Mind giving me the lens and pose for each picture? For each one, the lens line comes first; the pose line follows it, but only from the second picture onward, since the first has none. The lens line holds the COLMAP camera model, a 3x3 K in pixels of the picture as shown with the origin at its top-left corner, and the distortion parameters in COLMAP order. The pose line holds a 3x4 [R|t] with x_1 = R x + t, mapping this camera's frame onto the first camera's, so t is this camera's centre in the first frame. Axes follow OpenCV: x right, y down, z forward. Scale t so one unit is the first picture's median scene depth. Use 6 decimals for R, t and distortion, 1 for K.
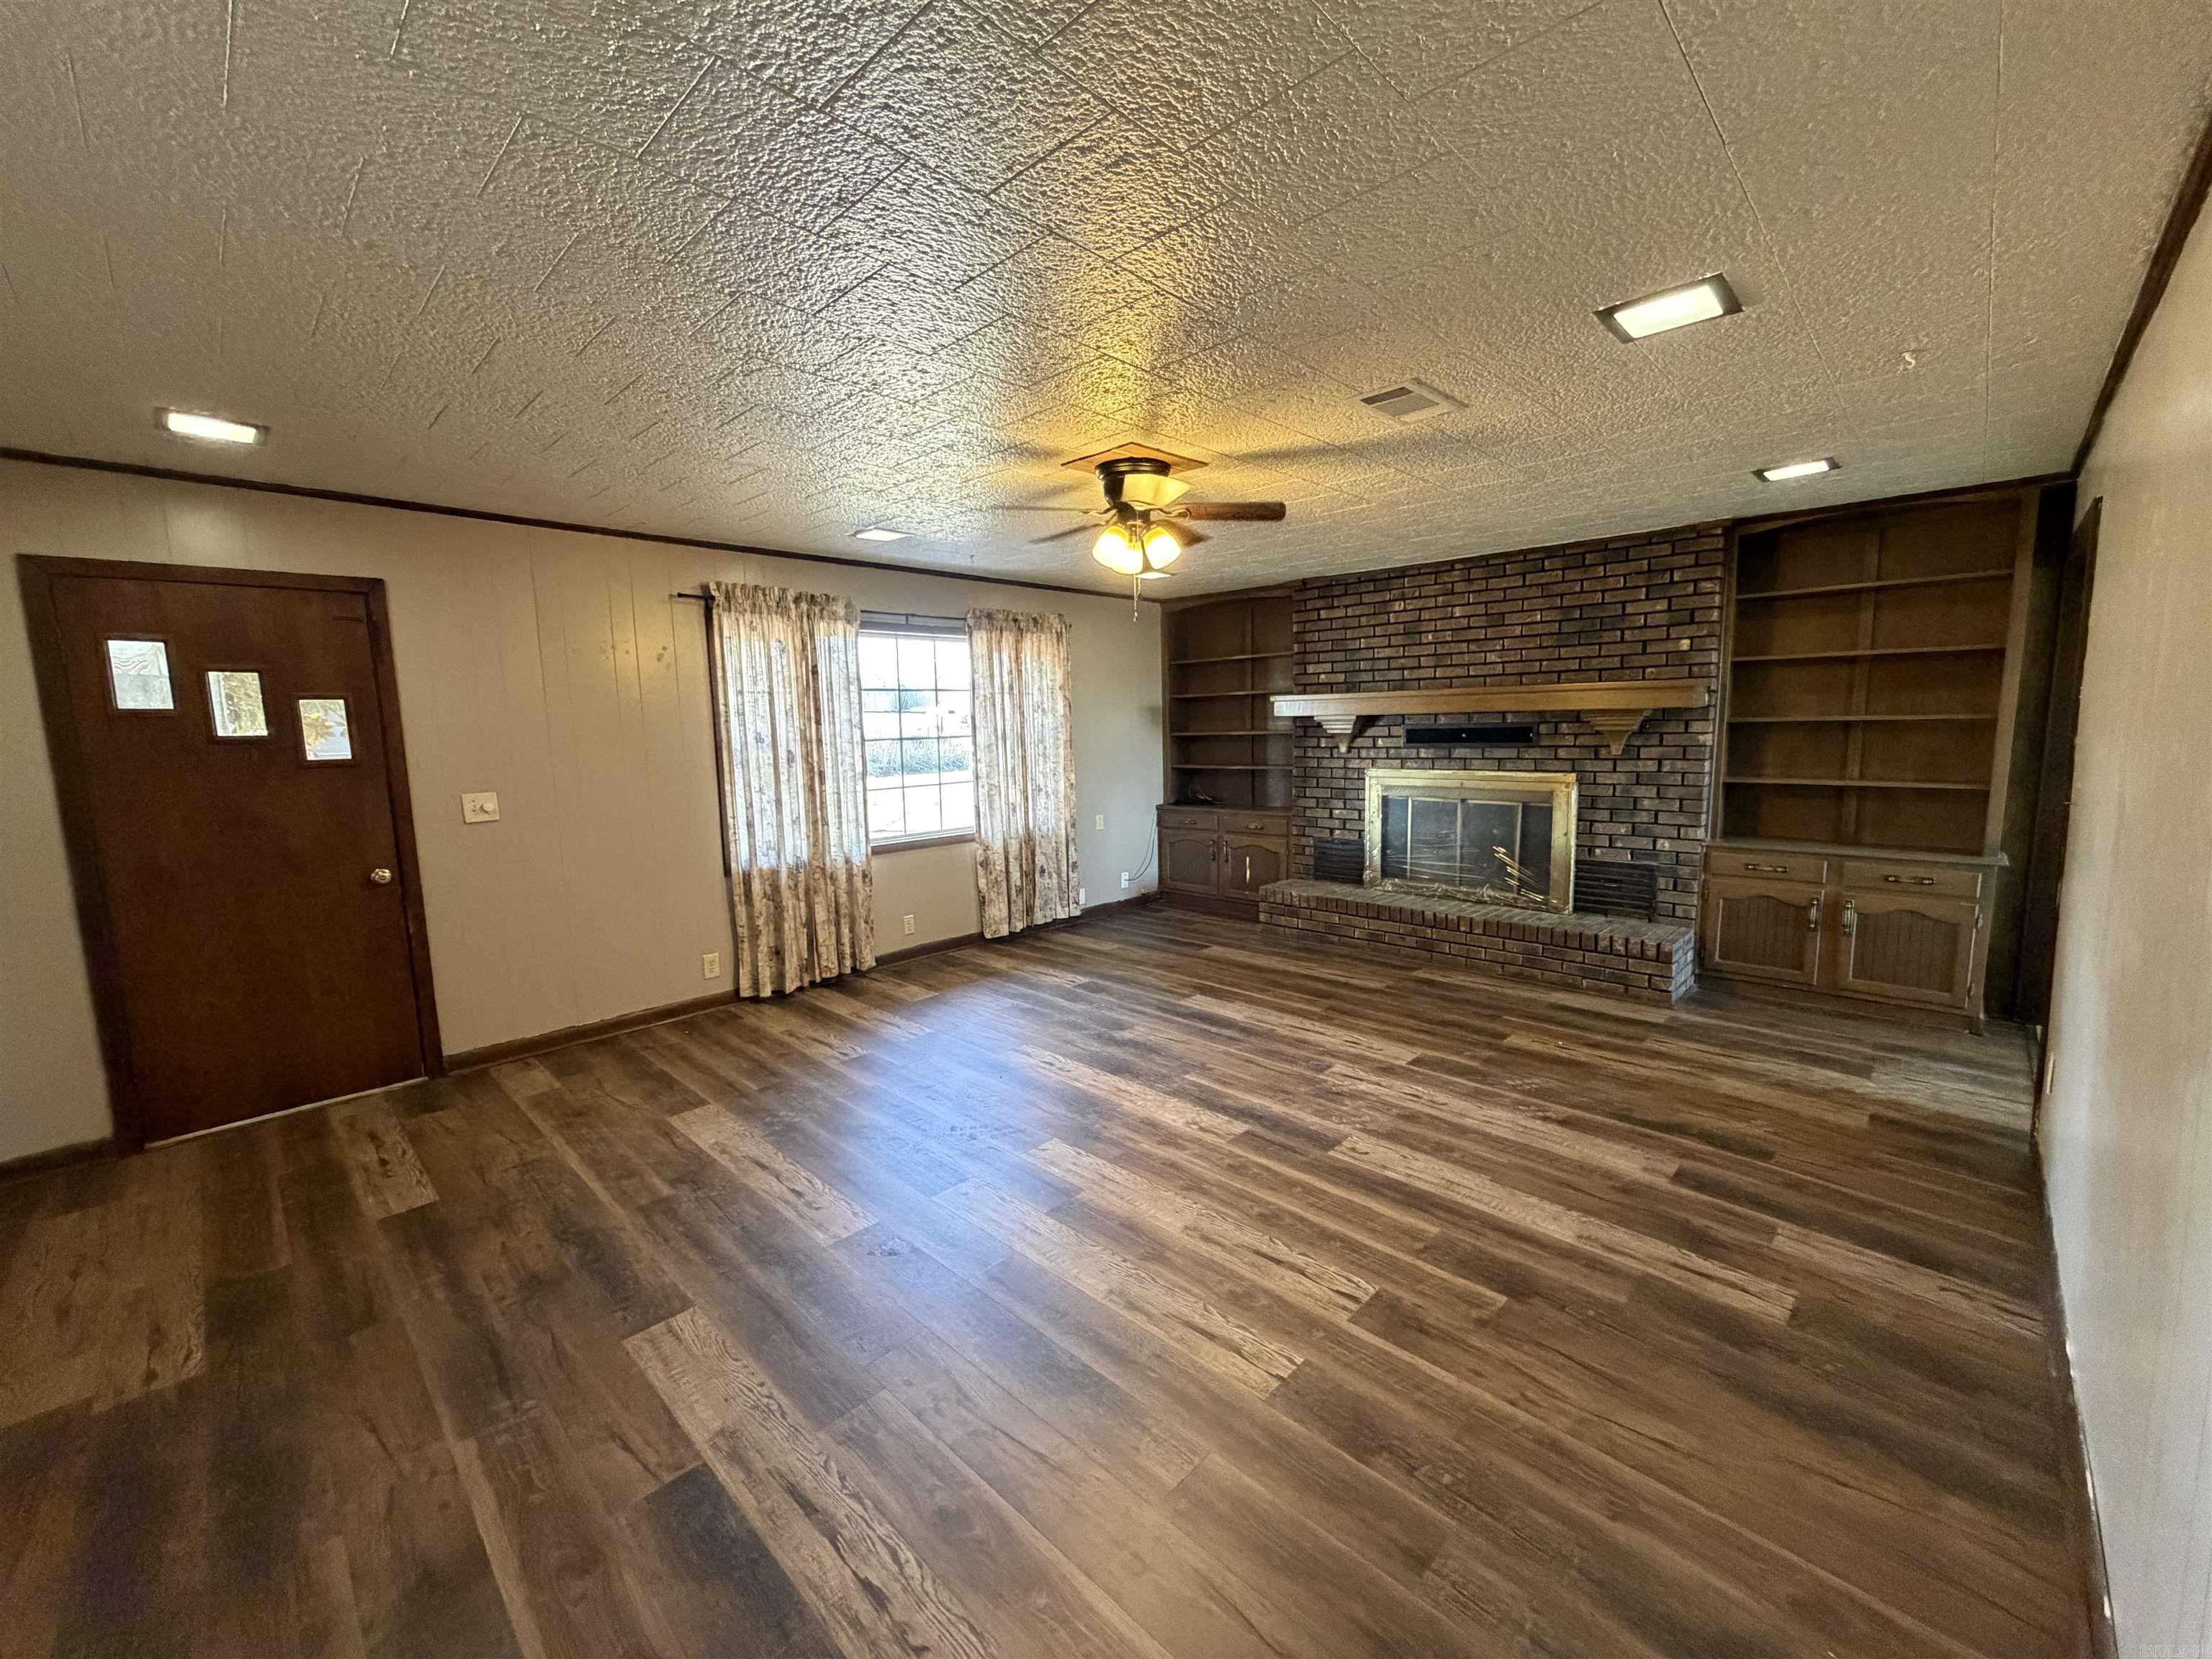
lens RADIAL K [[882.9, 0, 1102.3], [0, 882.9, 832.6], [0, 0, 1]] dist [0.000293, -0.000434]
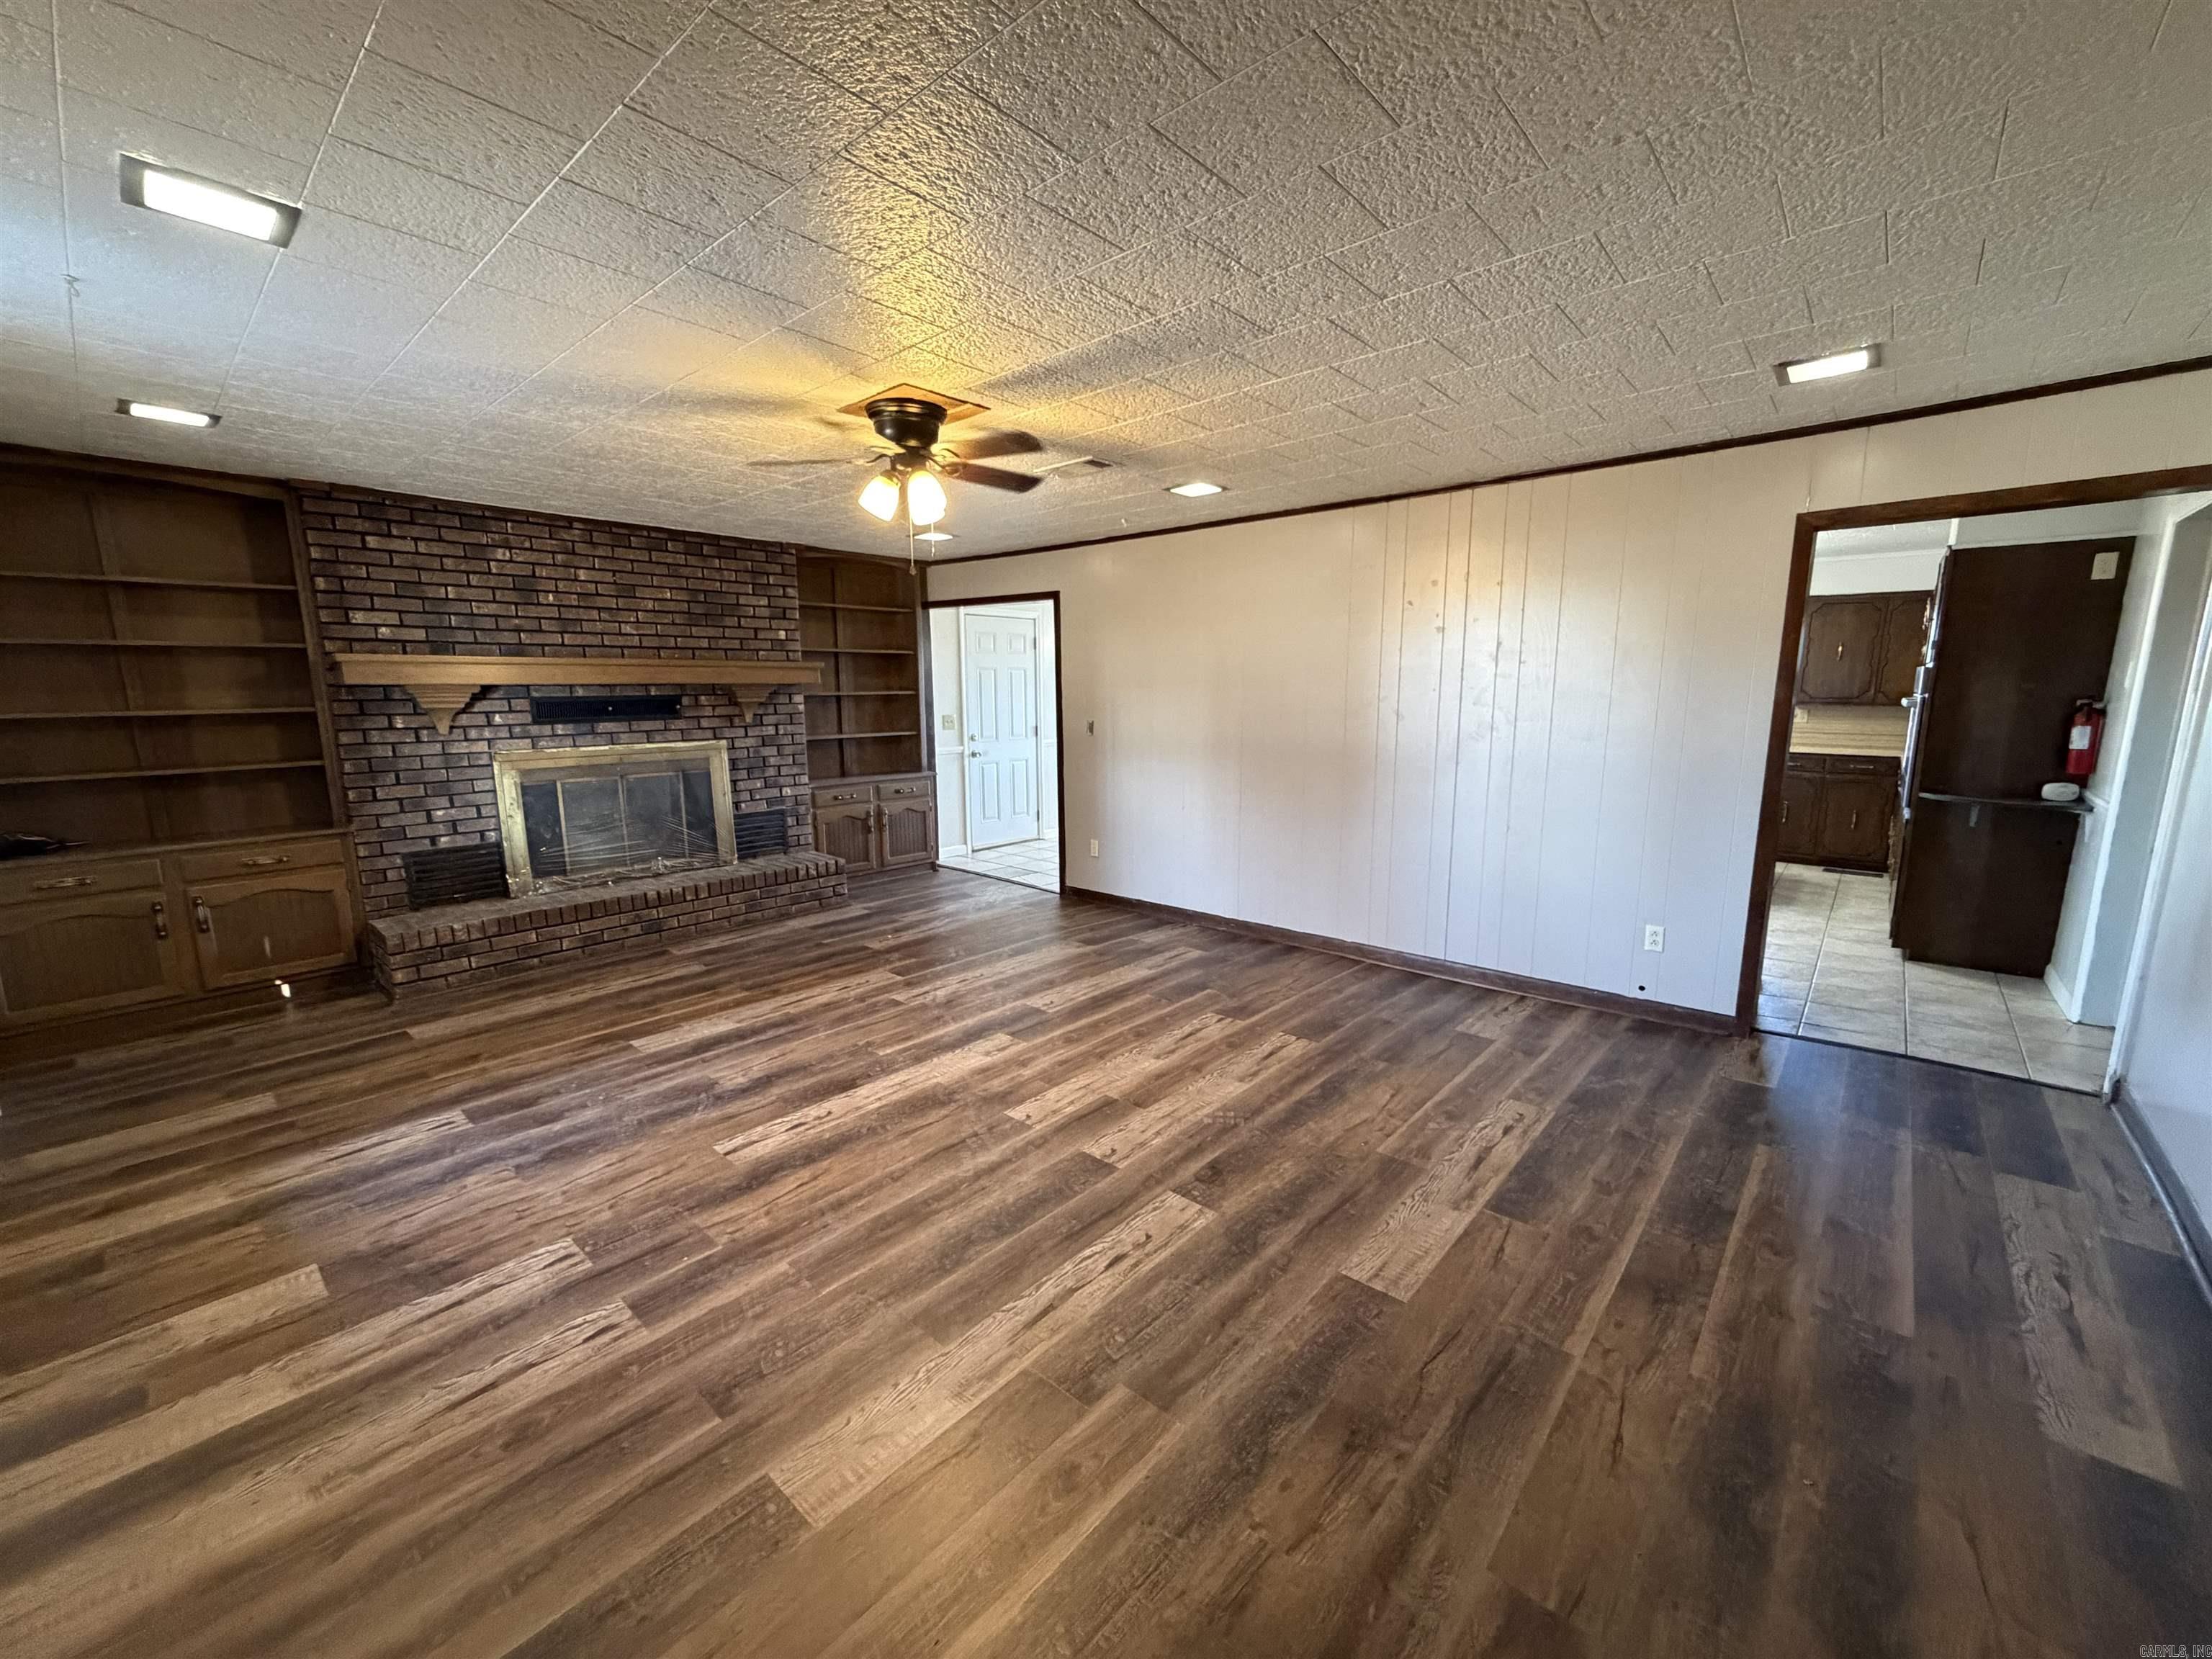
lens RADIAL K [[882.9, 0, 1095.3], [0, 882.9, 832.8], [0, 0, 1]] dist [0.000293, -0.000434]
pose [[-0.045151, -0.141959, 0.988842, -0.651411], [0.132915, 0.980198, 0.146787, -0.055249], [-0.990099, 0.138059, -0.025388, 0.594271]]
